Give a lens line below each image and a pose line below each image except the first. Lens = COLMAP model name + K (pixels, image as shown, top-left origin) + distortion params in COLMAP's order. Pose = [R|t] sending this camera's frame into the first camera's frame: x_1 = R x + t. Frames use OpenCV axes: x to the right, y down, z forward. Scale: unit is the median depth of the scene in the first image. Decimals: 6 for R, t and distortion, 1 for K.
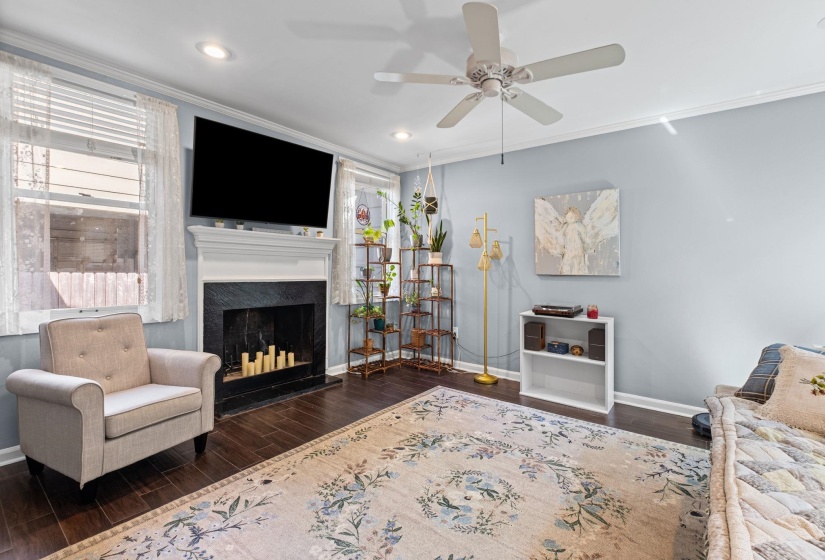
lens RADIAL K [[377.5, 0, 413.8], [0, 377.5, 271.2], [0, 0, 1]] dist [0.001561, -0.000479]
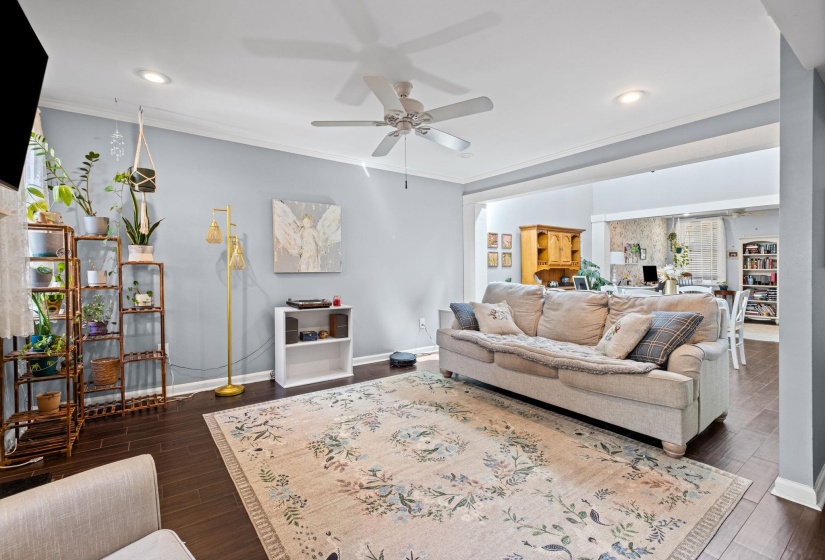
lens RADIAL K [[377.5, 0, 413.8], [0, 377.5, 271.2], [0, 0, 1]] dist [0.001561, -0.000479]
pose [[0.264826, -0.020658, 0.964075, -0.698945], [0.008204, 0.999783, 0.019170, -0.015128], [-0.964261, 0.002833, 0.264938, 0.427988]]
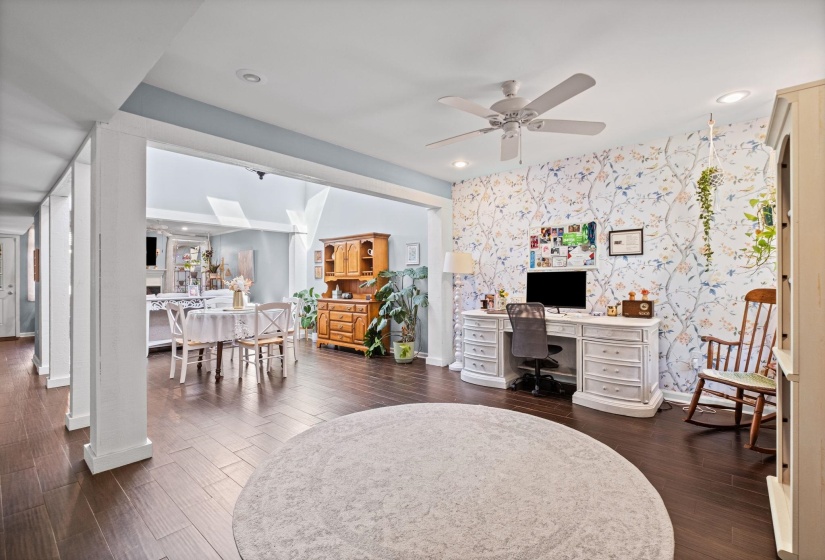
lens RADIAL K [[370.0, 0, 412.5], [0, 370.0, 280.0], [0, 0, 1]] dist [0.012661, -0.009316]
pose [[0.998581, -0.021143, -0.048870, 2.503166], [0.021069, 0.999776, -0.002042, 0.039688], [0.048902, 0.001010, 0.998803, -2.172396]]
